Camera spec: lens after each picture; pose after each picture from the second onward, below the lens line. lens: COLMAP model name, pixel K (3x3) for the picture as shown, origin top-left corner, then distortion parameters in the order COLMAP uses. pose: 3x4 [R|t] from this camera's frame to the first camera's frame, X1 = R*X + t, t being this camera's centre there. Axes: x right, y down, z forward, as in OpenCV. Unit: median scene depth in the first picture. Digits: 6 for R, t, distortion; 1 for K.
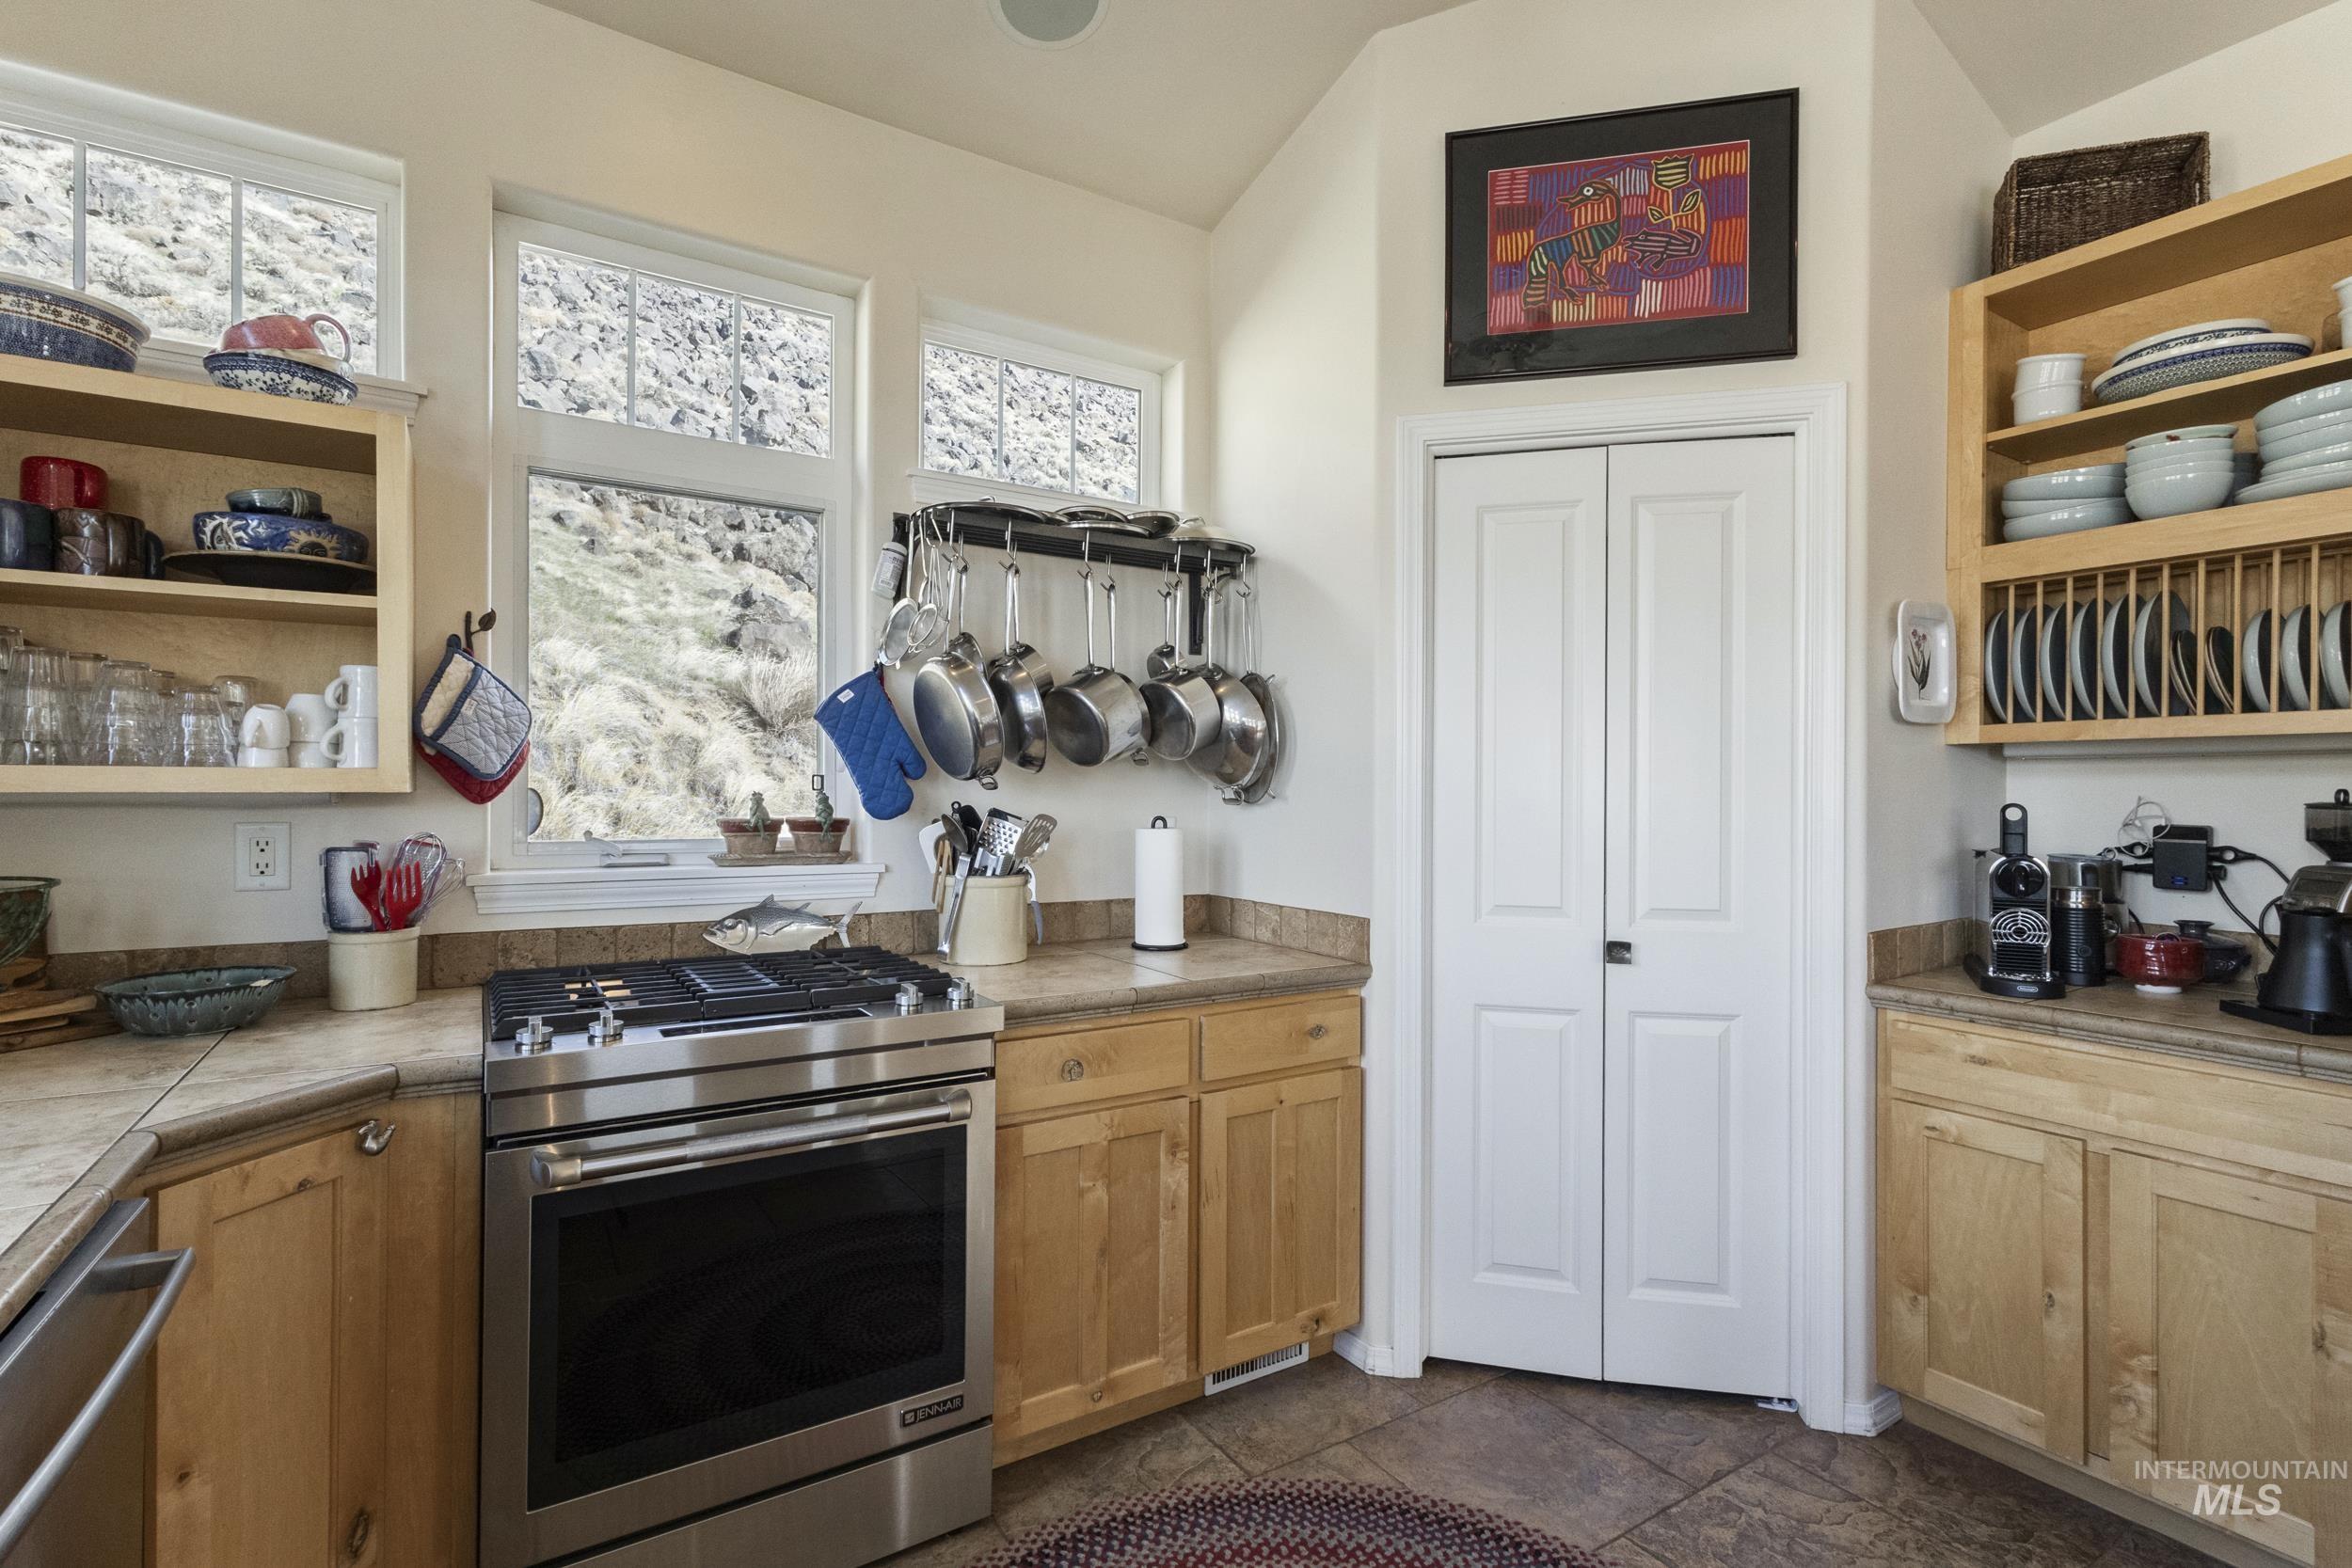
lens RADIAL K [[1093.1, 0, 1163.7], [0, 1093.1, 790.4], [0, 0, 1]] dist [0.007449, -0.000294]
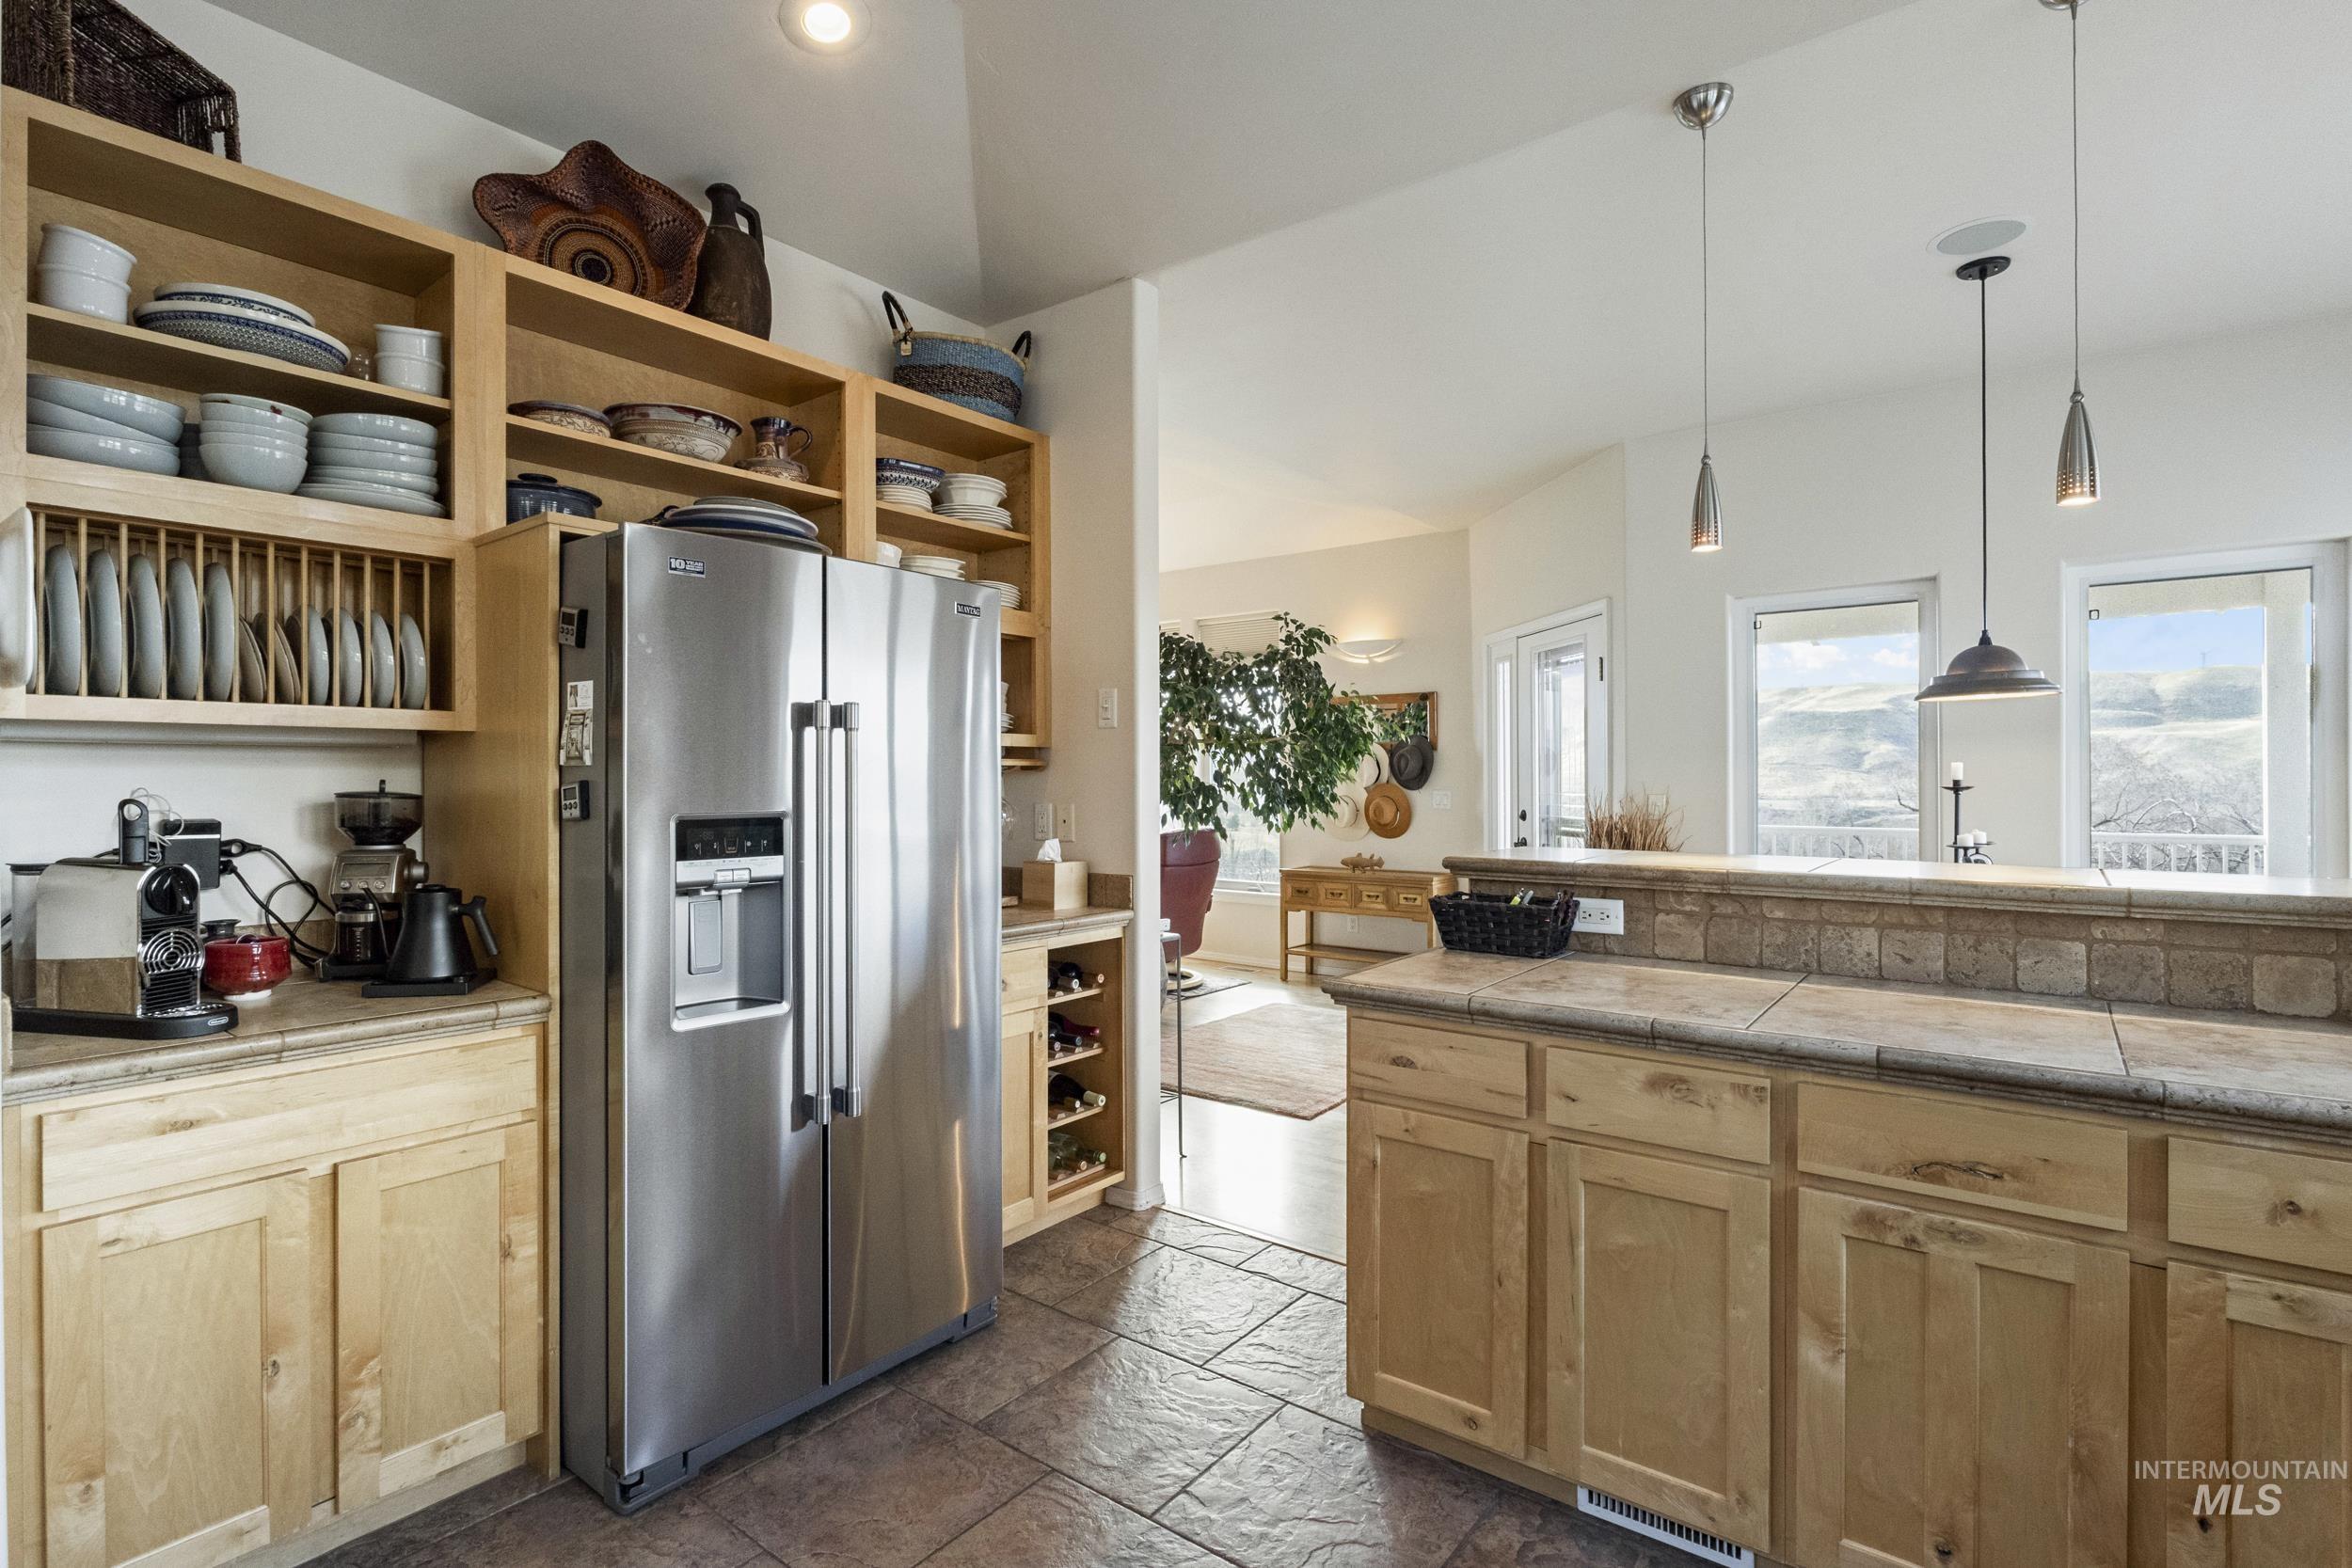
lens RADIAL K [[1132.7, 0, 1099.8], [0, 1132.7, 785.4], [0, 0, 1]] dist [0.001123, 0.000395]
pose [[-0.310321, -0.008334, 0.950595, -0.221417], [0.003314, 0.999946, 0.009848, -0.003733], [-0.950626, 0.006206, -0.310277, 0.590554]]
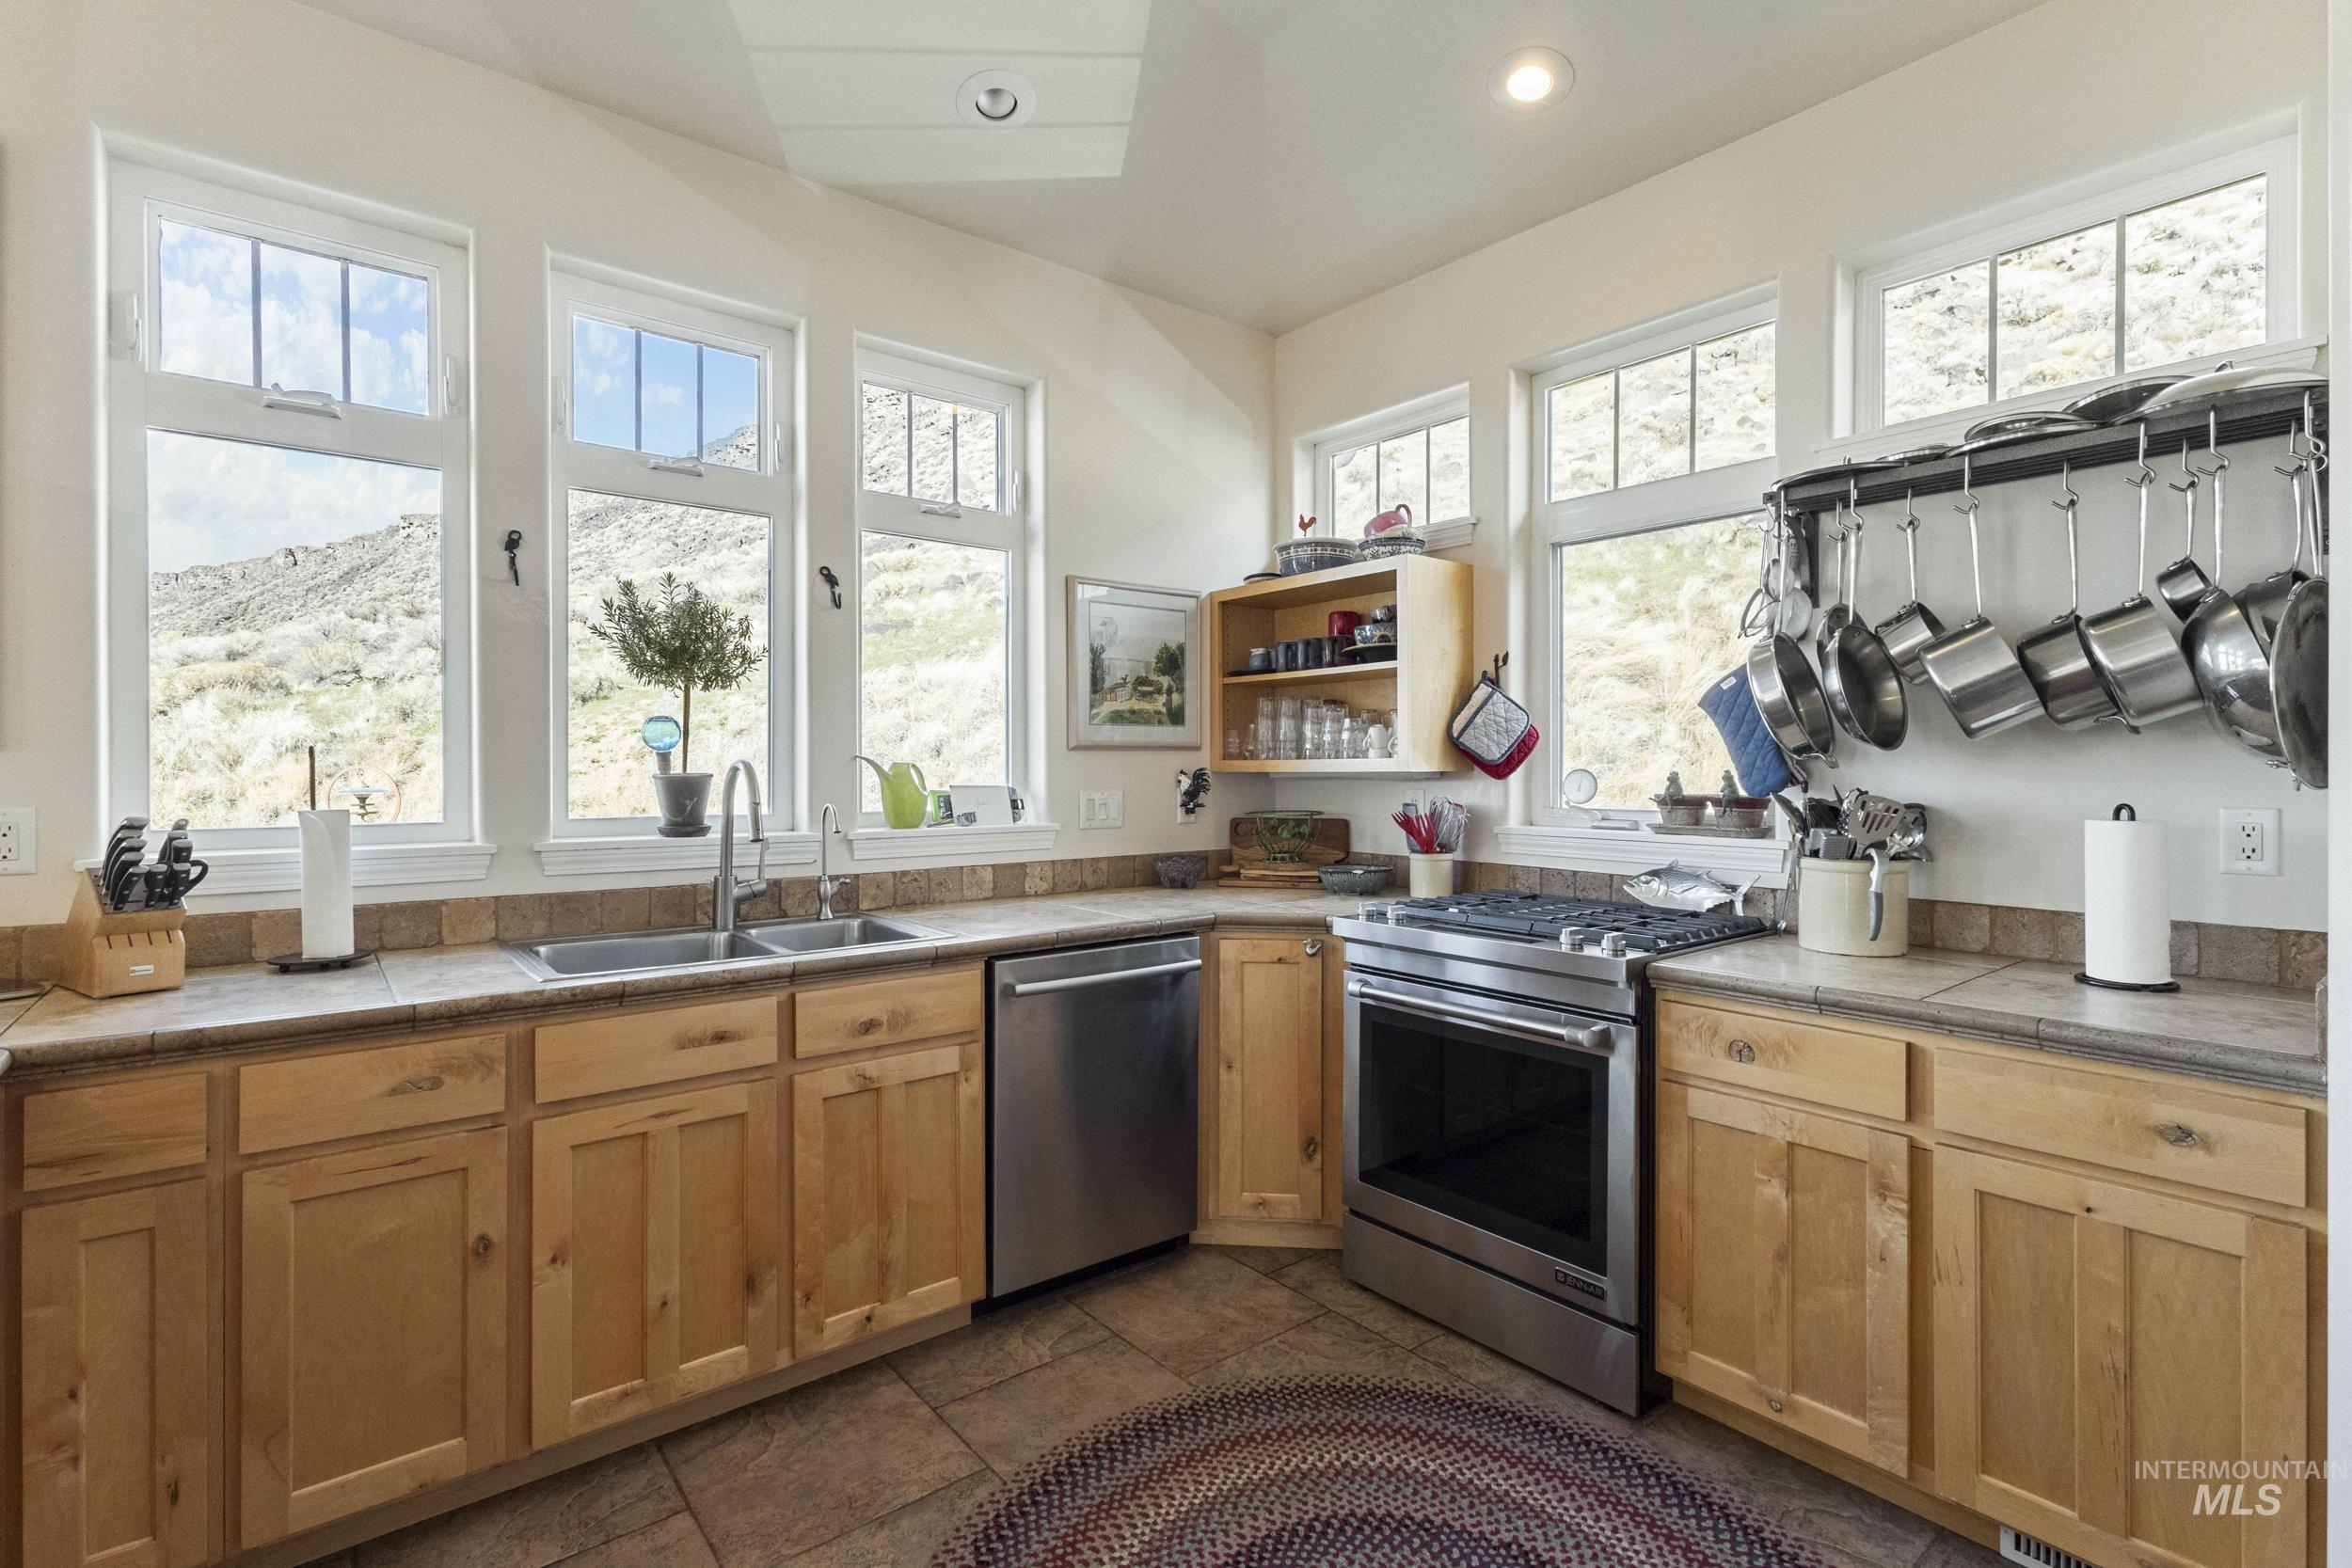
lens RADIAL K [[1079.9, 0, 1171.8], [0, 1079.9, 775.6], [0, 0, 1]] dist [0.010504, 0.000903]
pose [[0.121729, 0.001403, -0.992562, 0.783705], [0.000152, 0.999999, 0.001432, 0.004265], [0.992563, -0.000325, 0.121728, 0.351206]]
